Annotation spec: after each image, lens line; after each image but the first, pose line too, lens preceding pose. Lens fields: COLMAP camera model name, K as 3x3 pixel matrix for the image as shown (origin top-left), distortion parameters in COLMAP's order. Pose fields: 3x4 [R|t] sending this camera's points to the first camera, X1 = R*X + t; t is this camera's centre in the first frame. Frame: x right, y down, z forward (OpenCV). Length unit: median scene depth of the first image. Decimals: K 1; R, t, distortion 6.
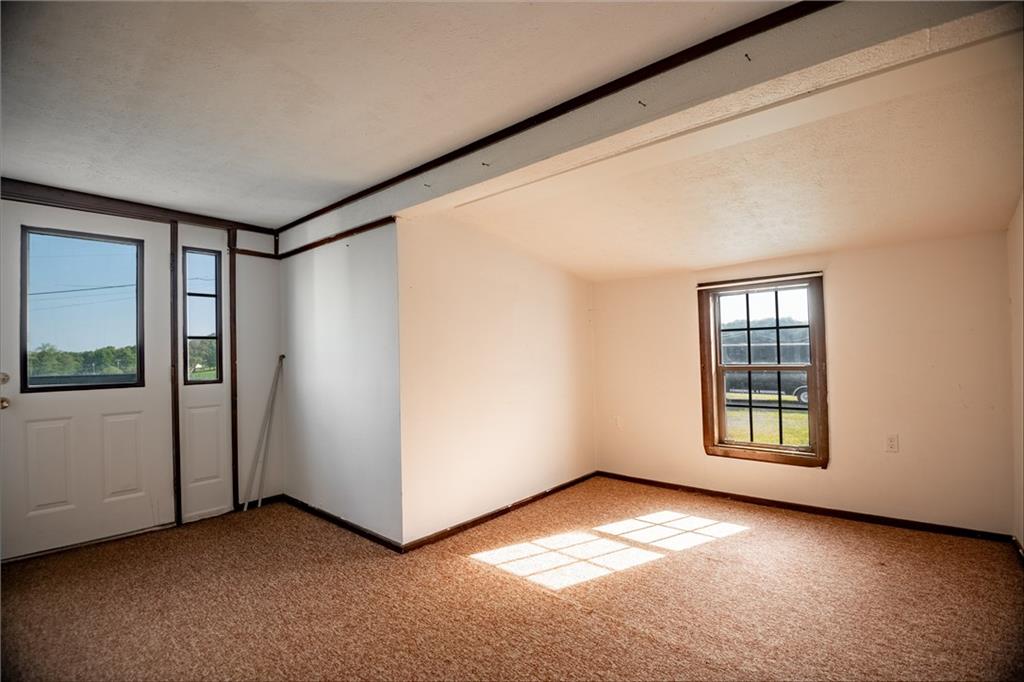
lens RADIAL K [[477.0, 0, 513.4], [0, 477.0, 341.7], [0, 0, 1]] dist [-0.019340, -0.003718]
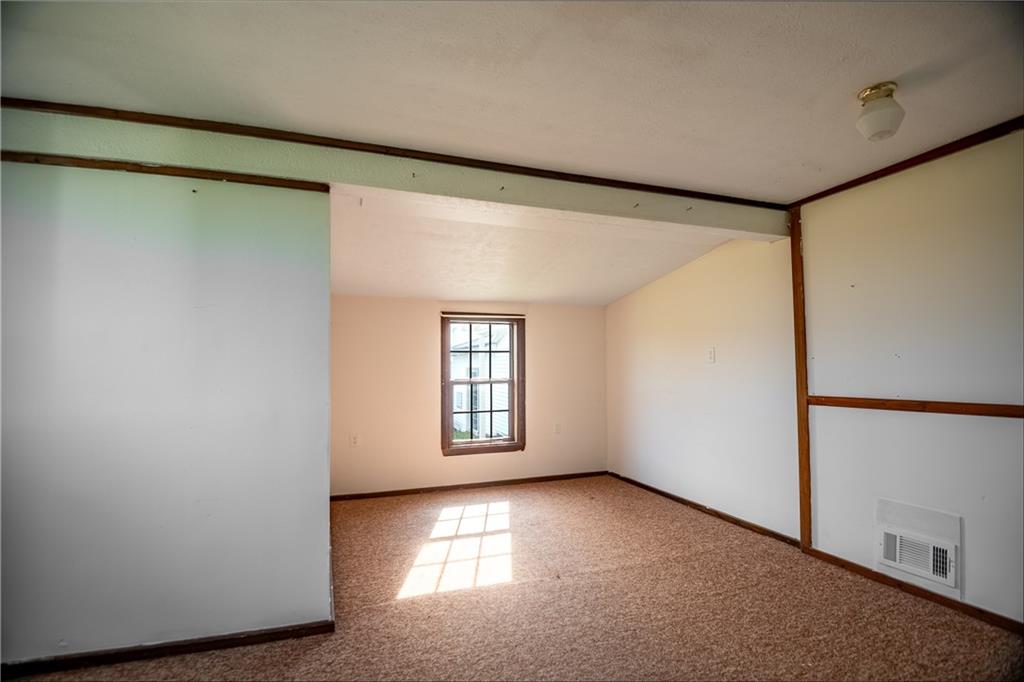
lens RADIAL K [[477.0, 0, 514.5], [0, 477.0, 343.0], [0, 0, 1]] dist [-0.019340, -0.003718]
pose [[0.477140, 0.060818, 0.876720, -0.655291], [-0.028954, 0.998149, -0.053484, 0.016660], [-0.878350, 0.000135, 0.478017, 0.323168]]
